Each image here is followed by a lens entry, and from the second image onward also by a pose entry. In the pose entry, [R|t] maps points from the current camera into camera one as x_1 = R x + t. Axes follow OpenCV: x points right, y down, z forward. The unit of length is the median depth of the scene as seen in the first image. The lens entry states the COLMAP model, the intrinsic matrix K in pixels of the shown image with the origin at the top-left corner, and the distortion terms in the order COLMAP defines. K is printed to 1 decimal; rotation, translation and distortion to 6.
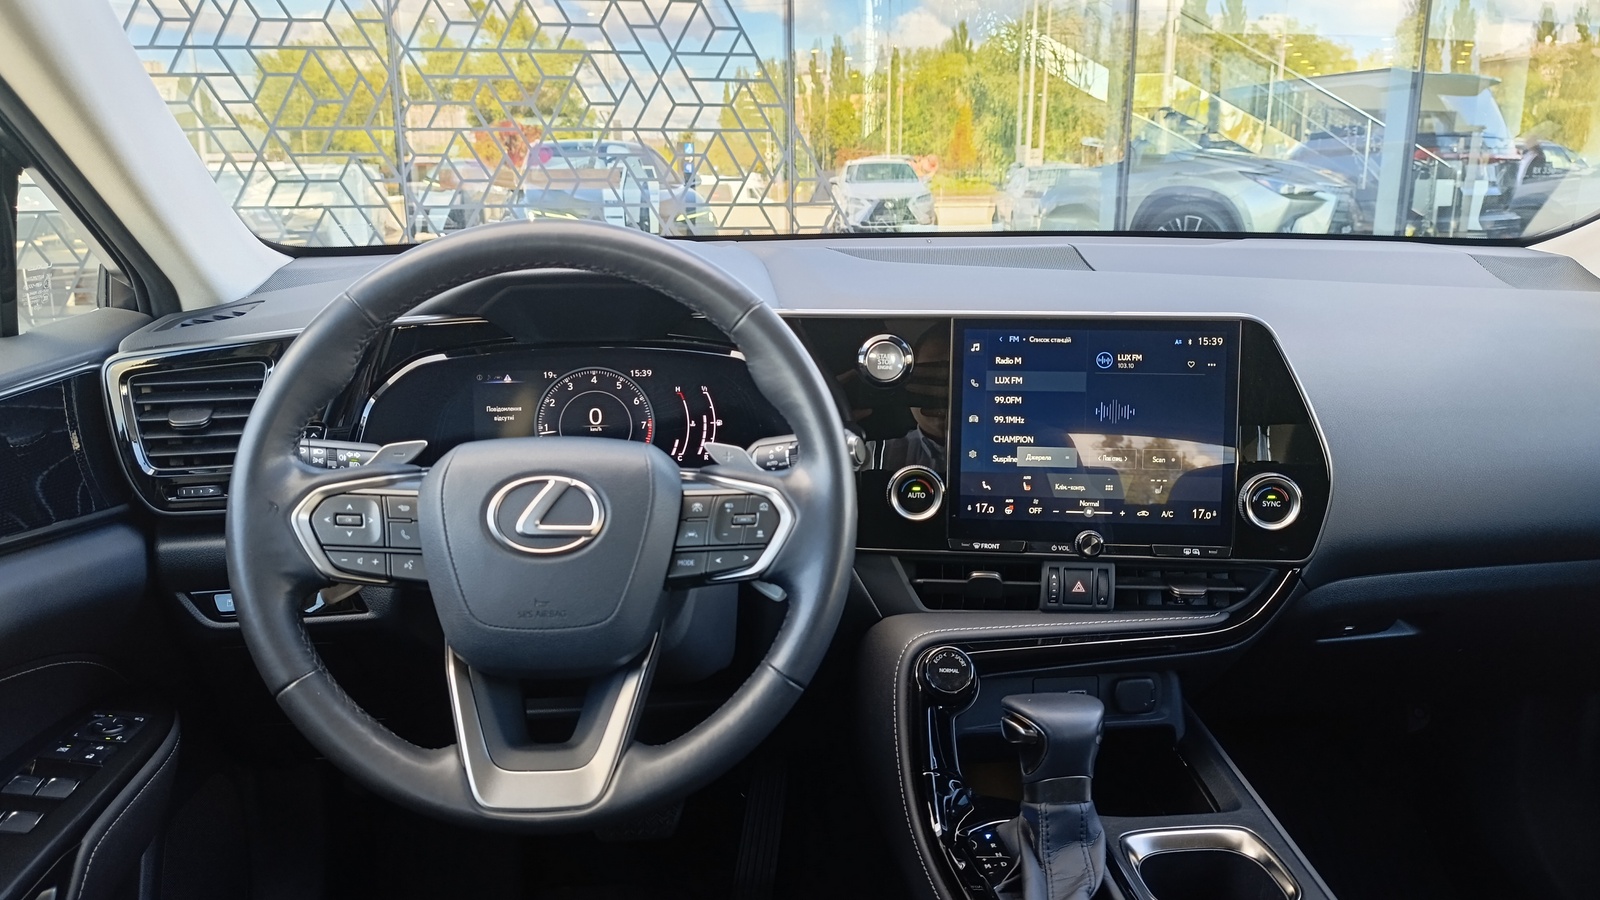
lens RADIAL K [[1077.4, 0, 800.0], [0, 1077.4, 450.0], [0, 0, 1]] dist [0.084825, -0.155426]
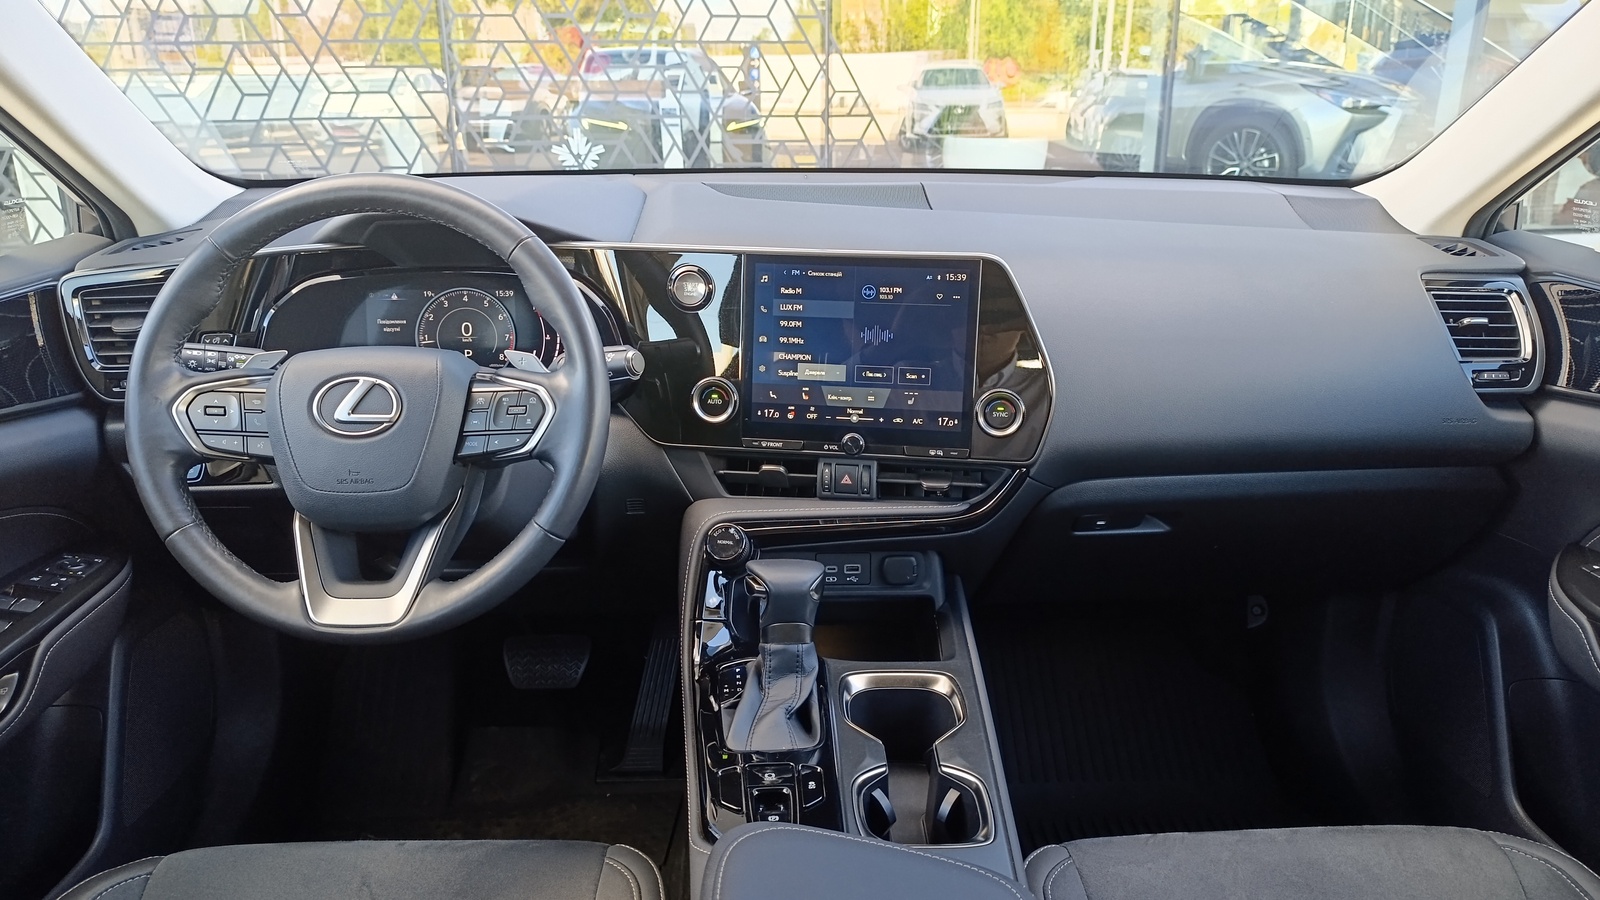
lens RADIAL K [[1077.4, 0, 800.0], [0, 1077.4, 450.0], [0, 0, 1]] dist [0.084825, -0.155426]
pose [[0.997794, 0.026433, -0.060901, 0.280263], [-0.021385, 0.996394, 0.082107, -0.005026], [0.062852, -0.080623, 0.994761, -0.205329]]
